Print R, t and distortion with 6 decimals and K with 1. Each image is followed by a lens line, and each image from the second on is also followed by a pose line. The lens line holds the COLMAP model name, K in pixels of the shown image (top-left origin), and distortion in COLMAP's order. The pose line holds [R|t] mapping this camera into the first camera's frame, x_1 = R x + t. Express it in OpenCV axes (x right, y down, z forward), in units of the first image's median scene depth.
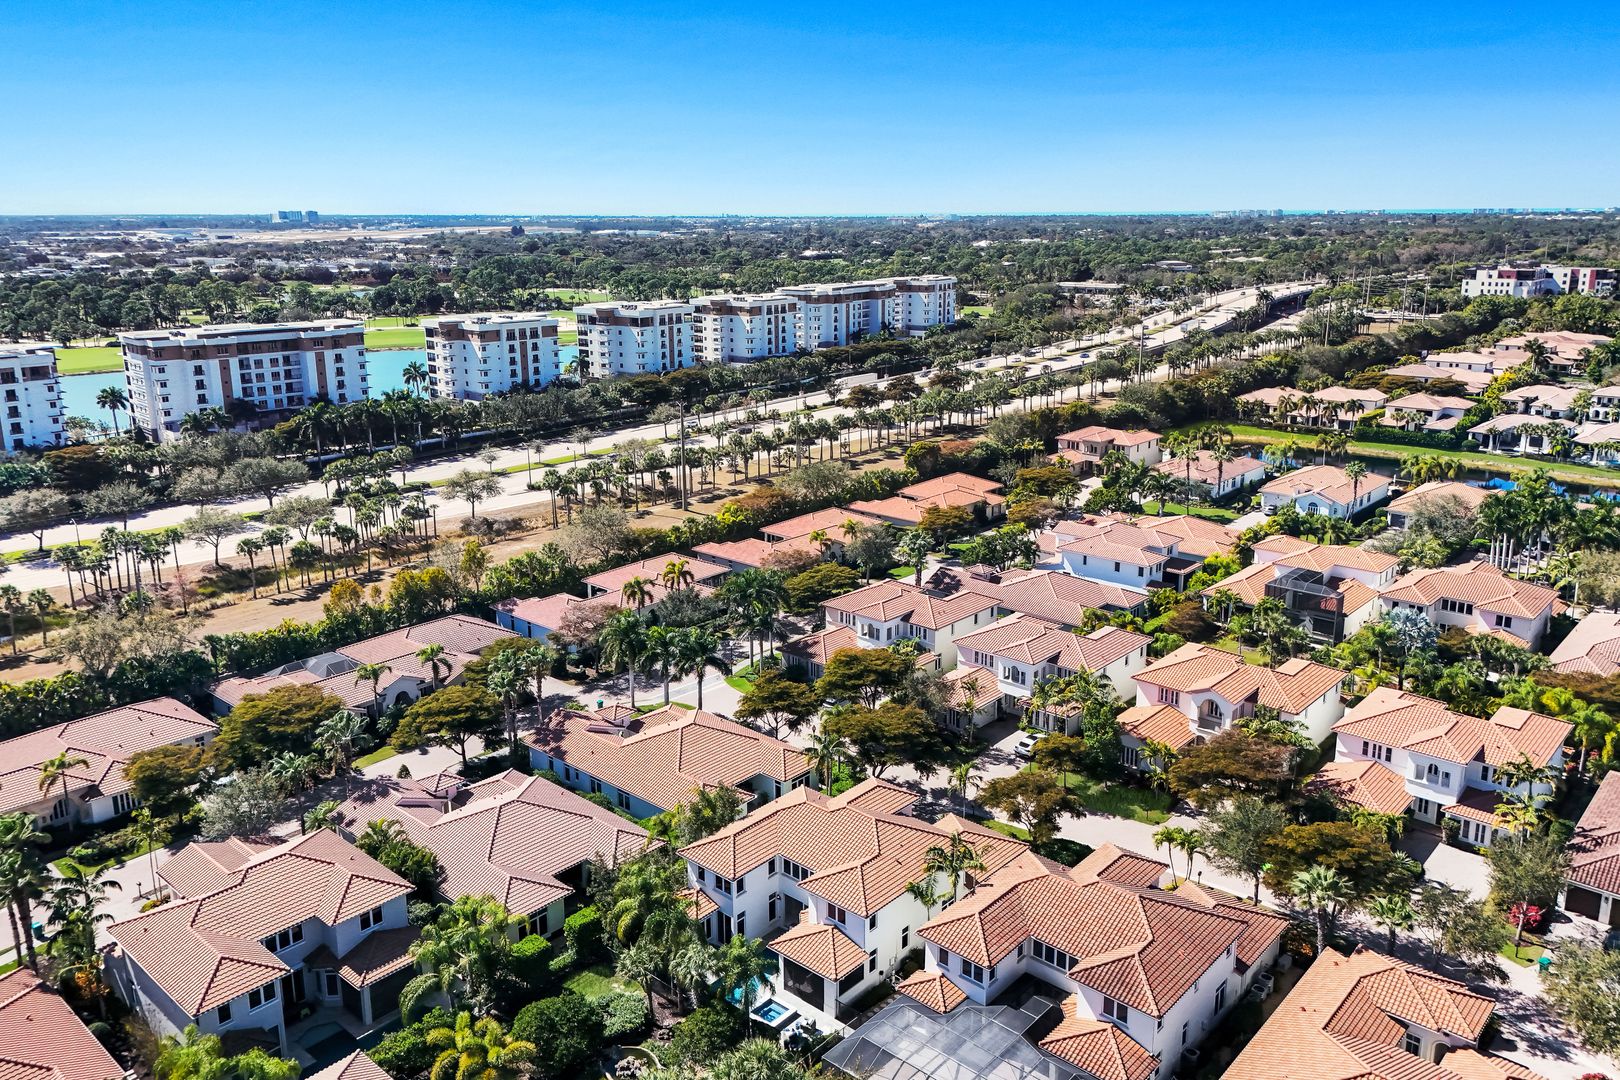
lens RADIAL K [[1199.3, 0, 809.5], [0, 1199.3, 502.6], [0, 0, 1]] dist [0.078514, -0.073580]
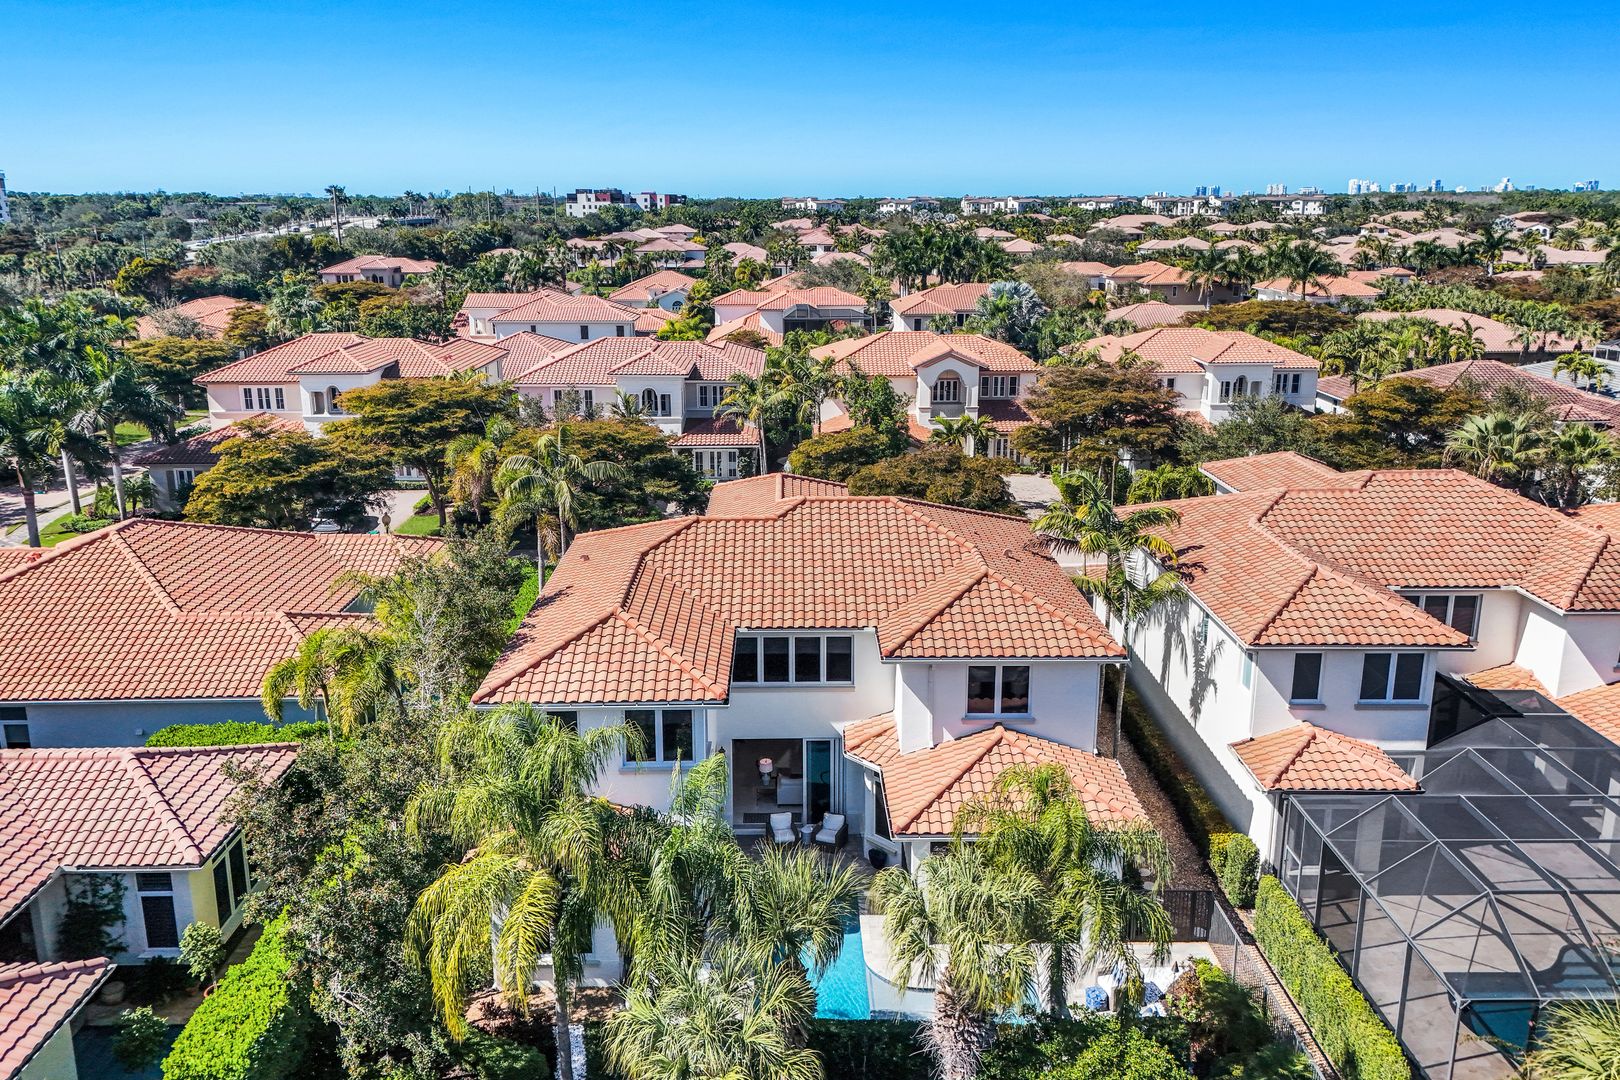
lens RADIAL K [[1199.3, 0, 809.5], [0, 1199.3, 502.6], [0, 0, 1]] dist [0.078514, -0.073580]
pose [[0.733945, -0.161496, 0.659730, -0.192704], [0.157341, 0.985326, 0.066158, 0.183876], [-0.660734, 0.055246, 0.748585, 0.561705]]
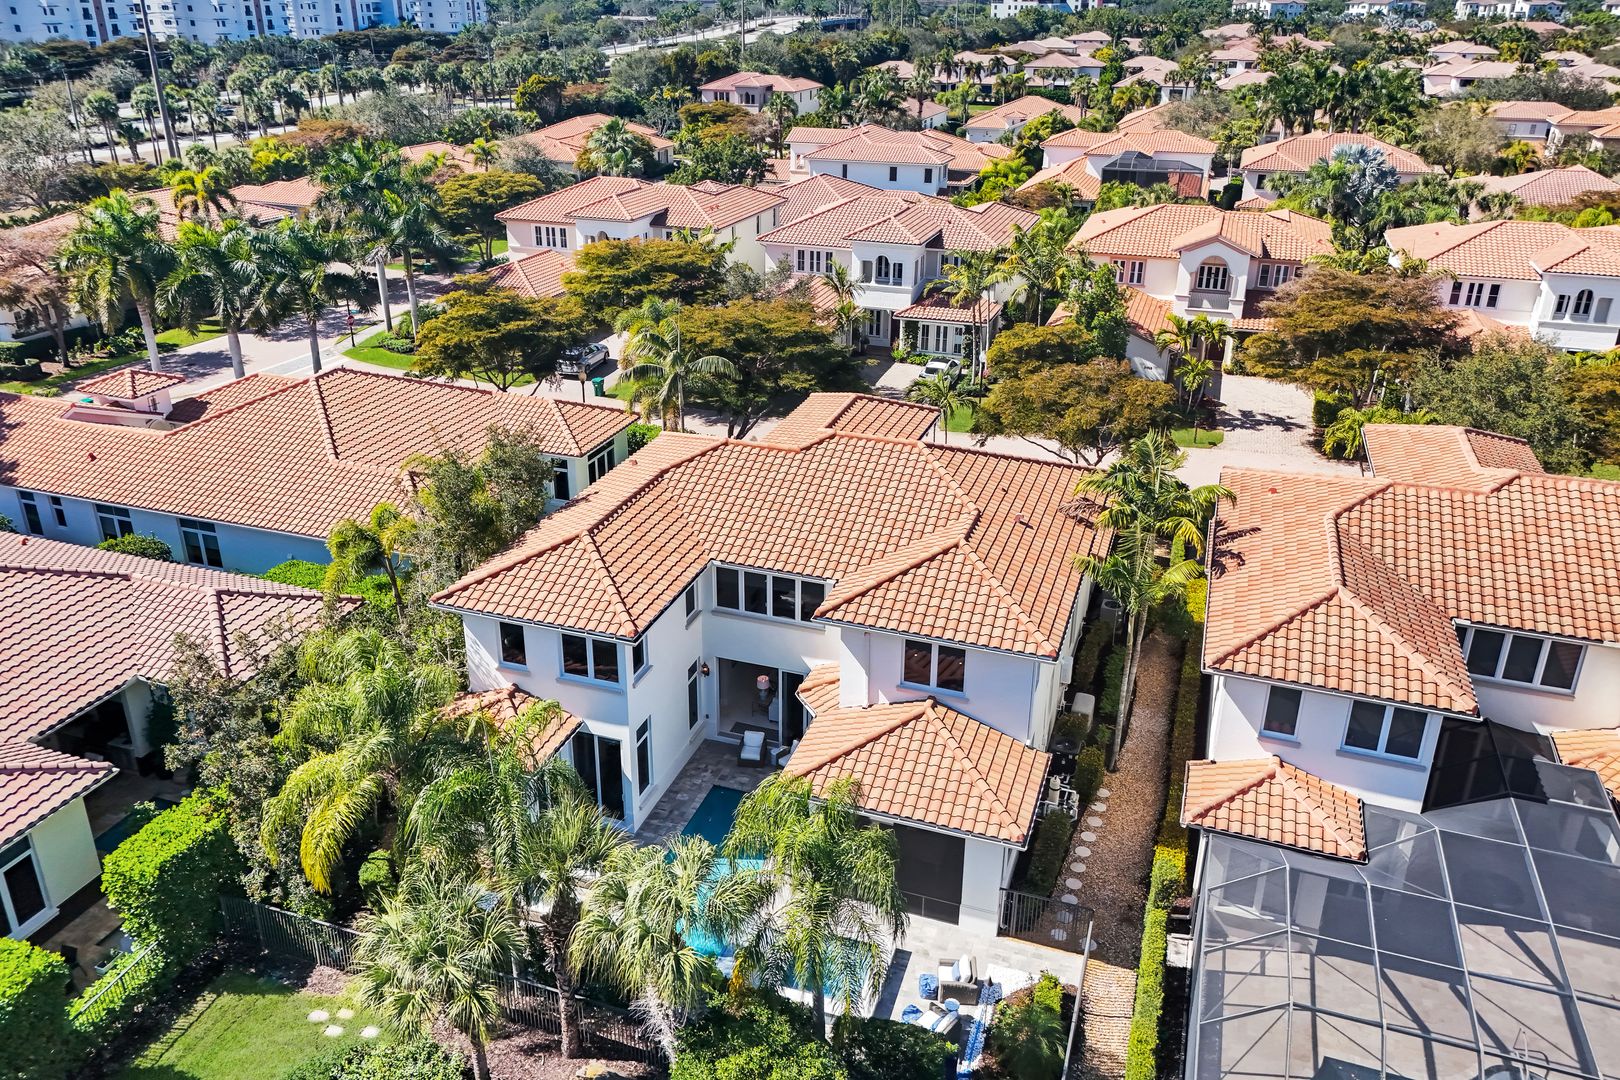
lens RADIAL K [[1199.3, 0, 809.5], [0, 1199.3, 502.6], [0, 0, 1]] dist [0.078514, -0.073580]
pose [[0.921457, -0.138484, 0.362959, -0.104724], [0.077446, 0.981034, 0.177690, 0.164126], [-0.380682, -0.135624, 0.914706, 0.507595]]
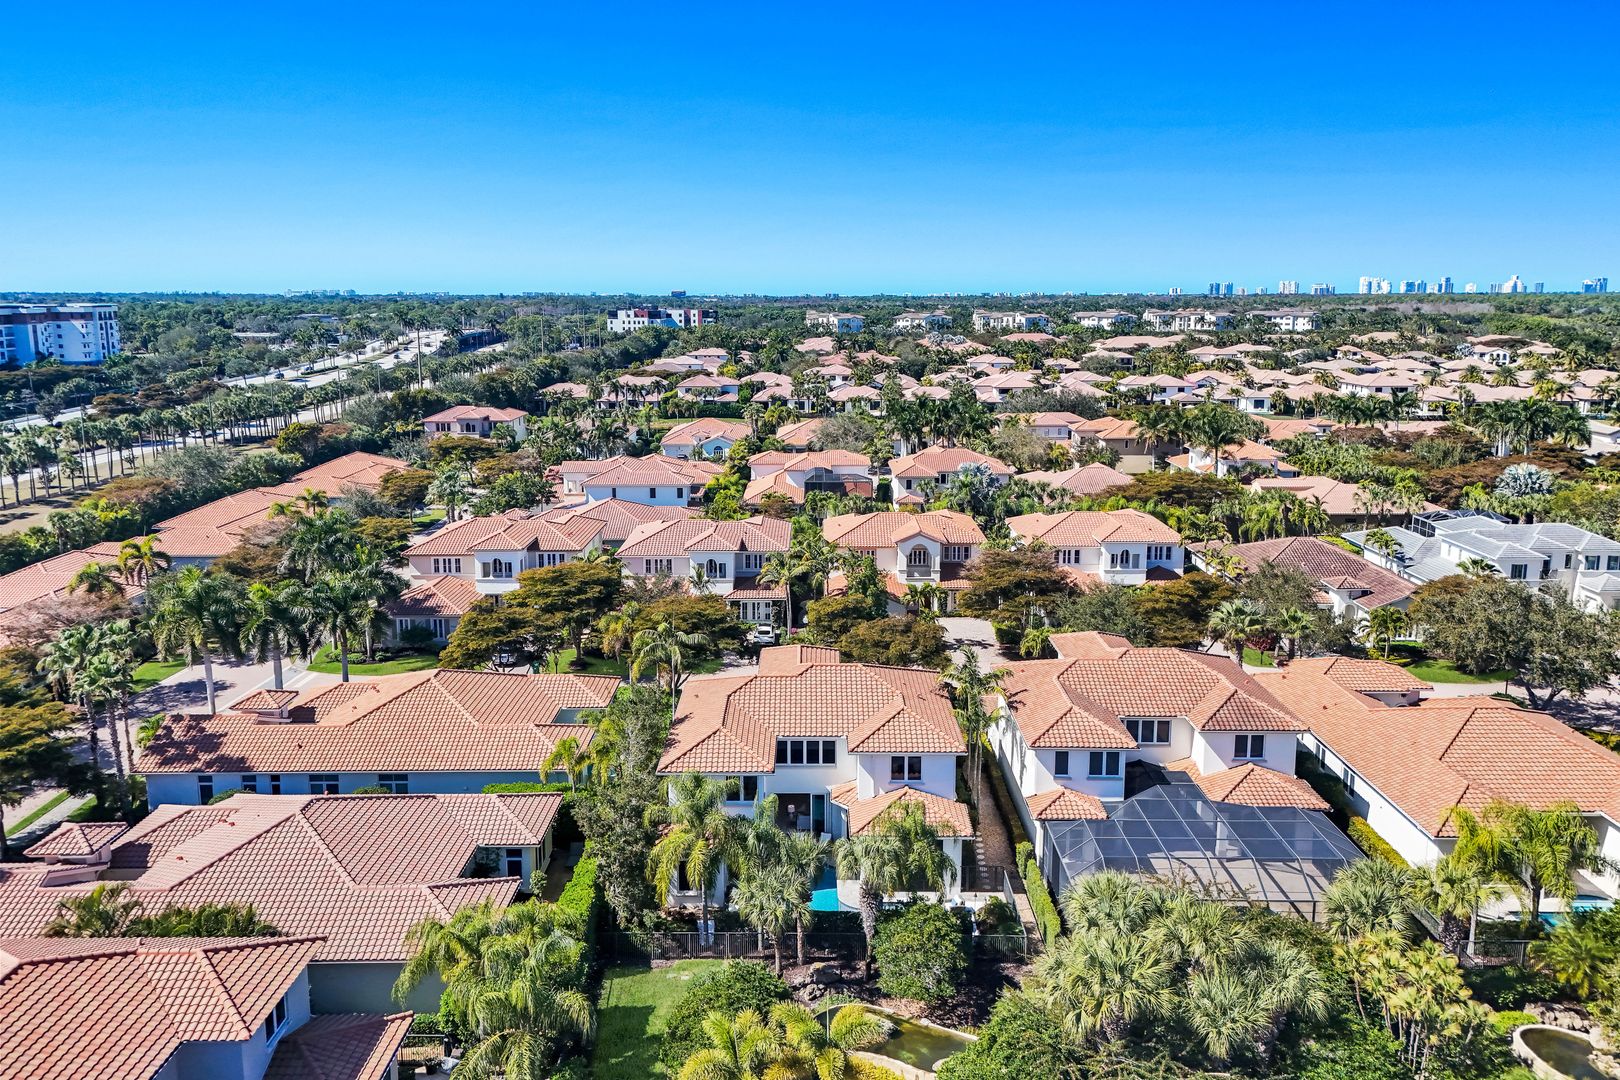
lens RADIAL K [[1184.5, 0, 812.7], [0, 1184.5, 493.0], [0, 0, 1]] dist [0.089381, -0.094882]
pose [[0.745286, -0.105131, 0.658404, -0.371314], [0.152865, 0.988129, -0.015257, 0.125806], [-0.648984, 0.112018, 0.752510, 0.336745]]
